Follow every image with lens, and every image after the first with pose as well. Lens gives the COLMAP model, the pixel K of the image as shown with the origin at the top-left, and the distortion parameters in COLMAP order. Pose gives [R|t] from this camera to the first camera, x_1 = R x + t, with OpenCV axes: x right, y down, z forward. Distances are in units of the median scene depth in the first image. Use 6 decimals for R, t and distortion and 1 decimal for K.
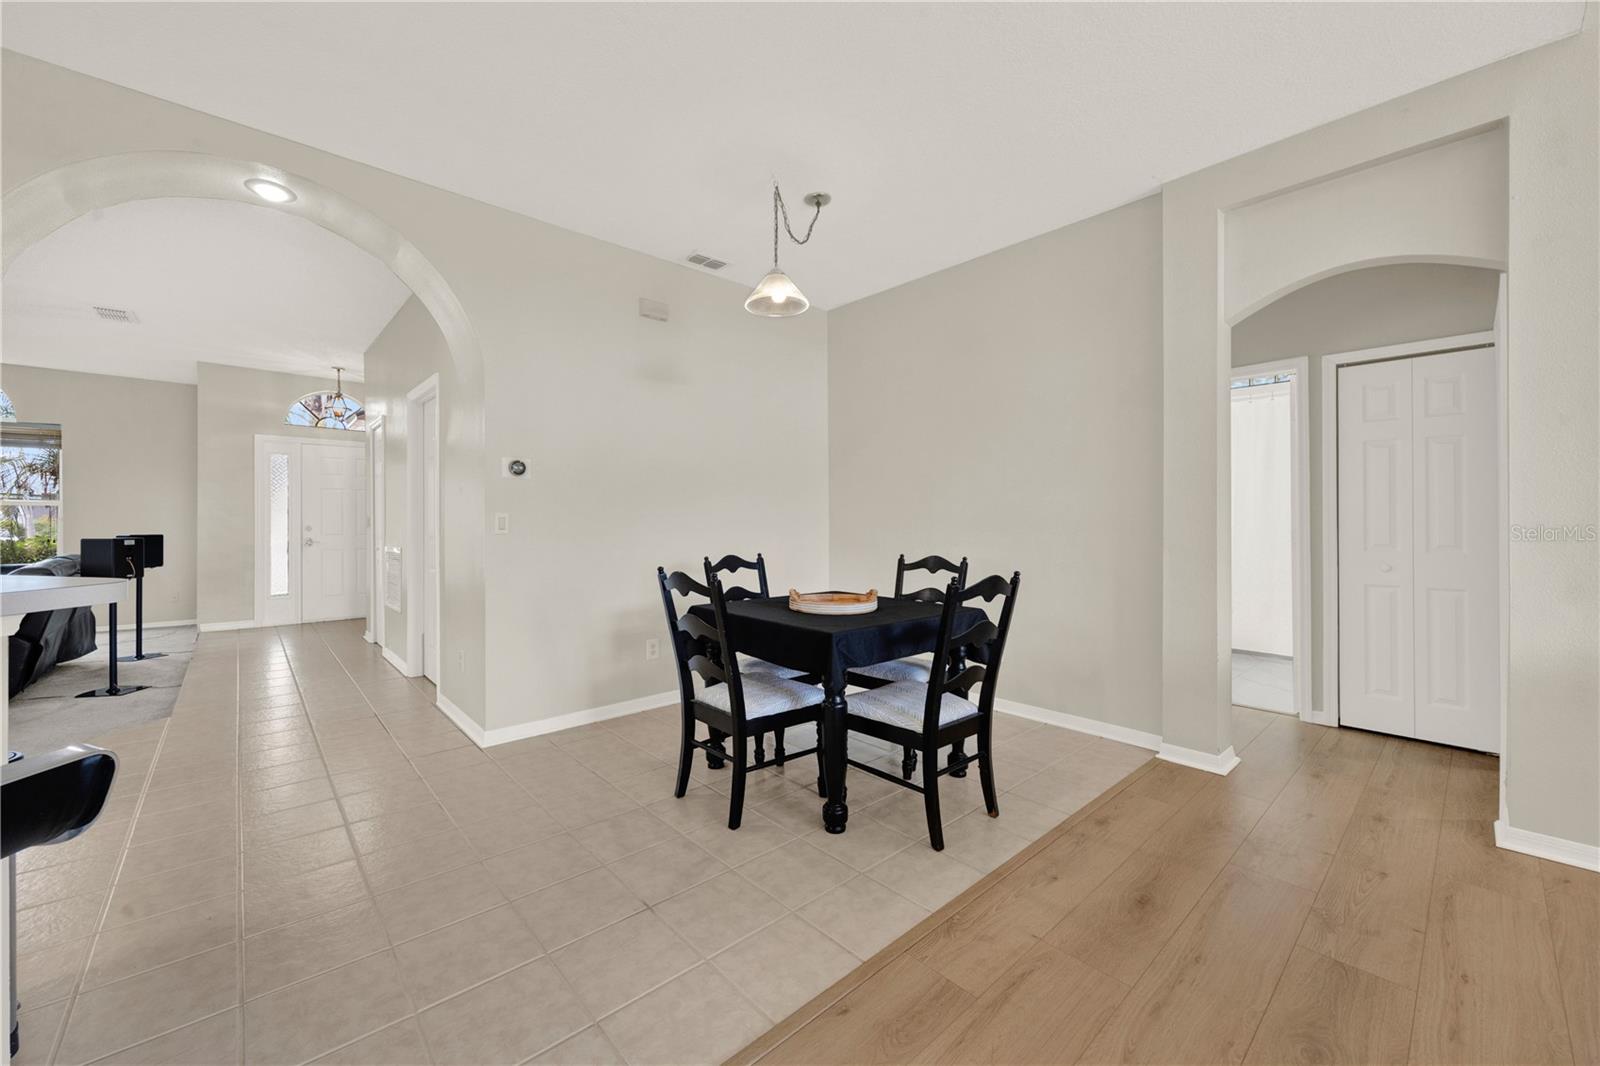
lens RADIAL K [[626.6, 0, 809.3], [0, 626.6, 521.1], [0, 0, 1]] dist [-0.005521, 0.000572]
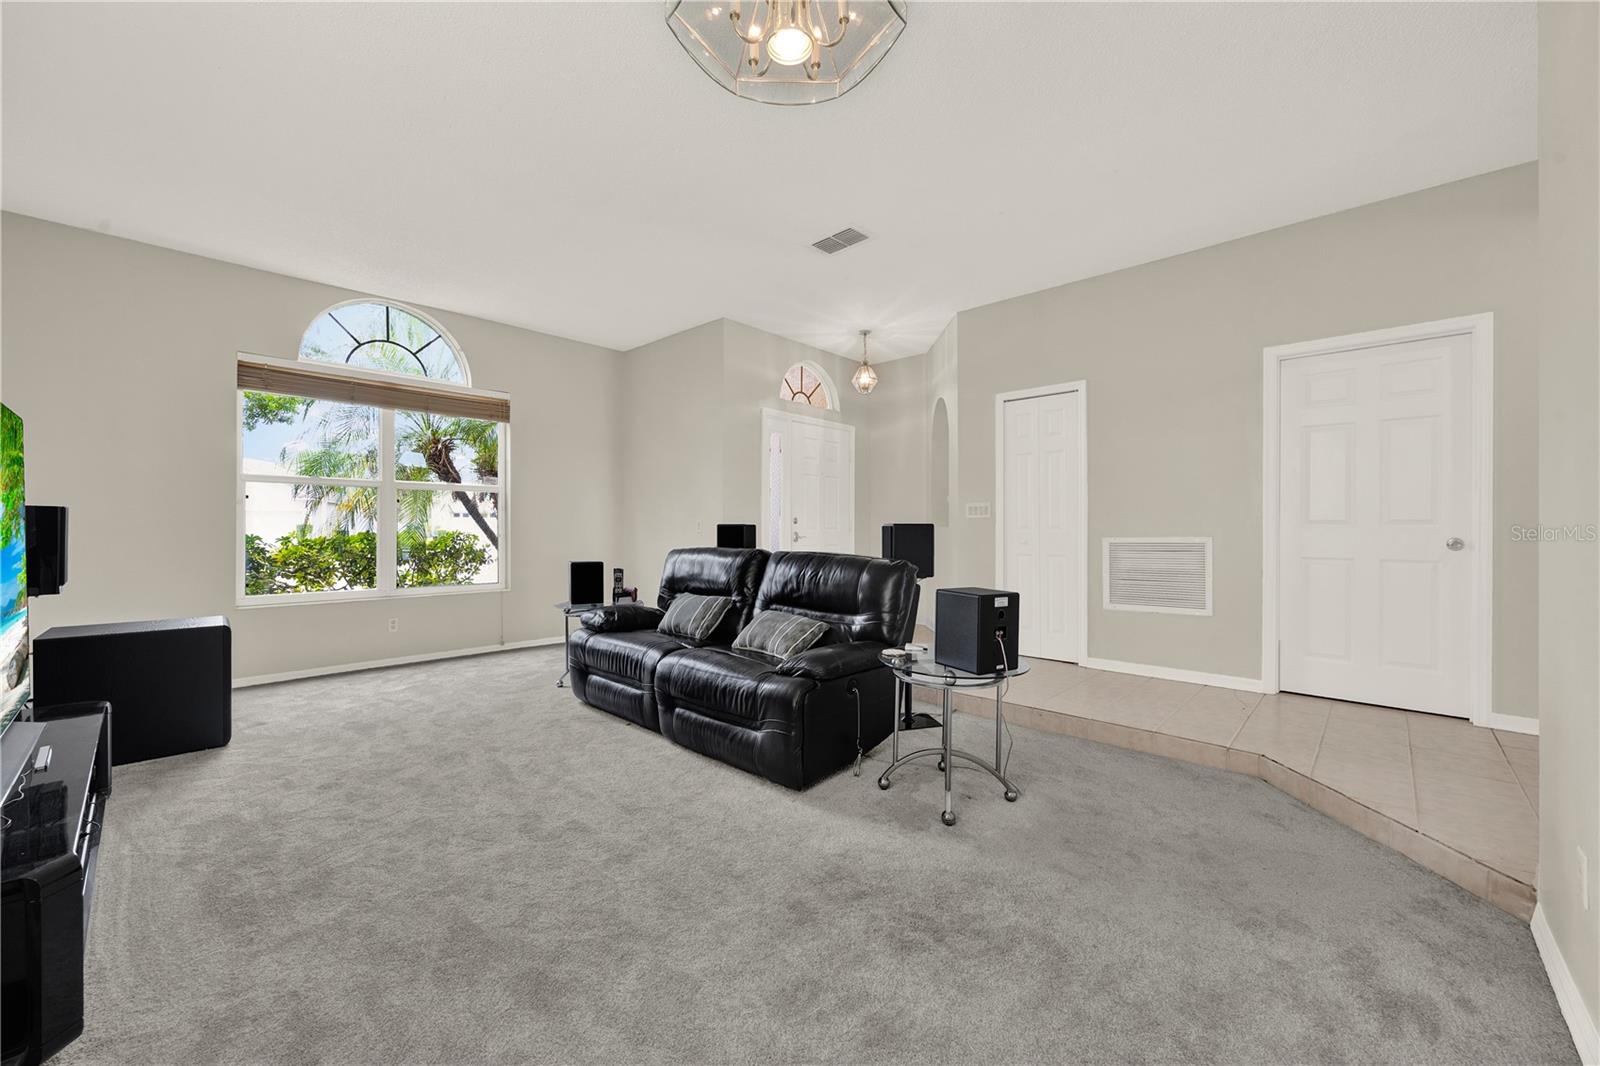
lens RADIAL K [[626.6, 0, 812.3], [0, 626.6, 524.8], [0, 0, 1]] dist [-0.005521, 0.000572]
pose [[0.995920, 0.004505, 0.090123, -0.859411], [-0.004110, 0.999981, -0.004561, 0.020874], [-0.090141, 0.004172, 0.995920, 0.147089]]
